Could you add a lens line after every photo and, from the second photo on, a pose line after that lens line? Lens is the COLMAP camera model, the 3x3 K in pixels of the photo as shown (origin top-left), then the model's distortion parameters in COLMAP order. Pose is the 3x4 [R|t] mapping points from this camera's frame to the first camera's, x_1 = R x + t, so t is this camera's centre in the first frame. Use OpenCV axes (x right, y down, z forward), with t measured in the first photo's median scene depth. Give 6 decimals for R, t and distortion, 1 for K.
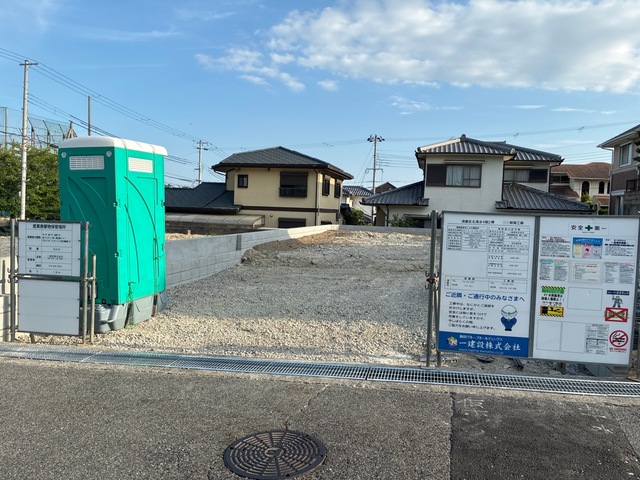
lens RADIAL K [[483.7, 0, 326.2], [0, 483.7, 238.1], [0, 0, 1]] dist [0.048703, -0.056138]
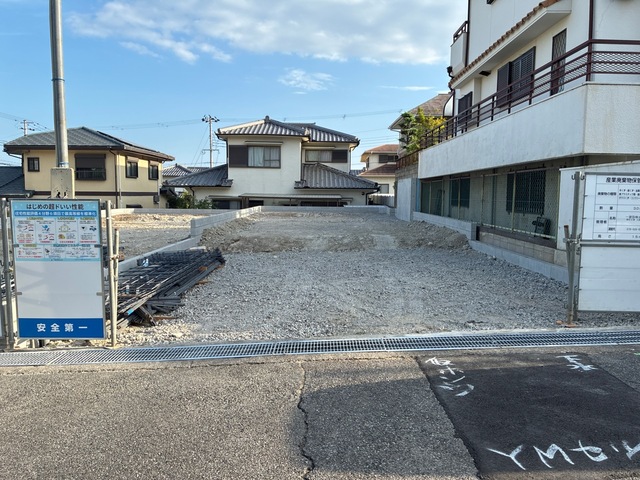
lens RADIAL K [[482.8, 0, 317.0], [0, 482.8, 238.0], [0, 0, 1]] dist [0.046589, -0.064212]
pose [[0.978784, -0.045181, 0.199853, 0.179617], [0.037272, 0.998373, 0.043160, 0.003465], [-0.201478, -0.034795, 0.978875, -0.030465]]
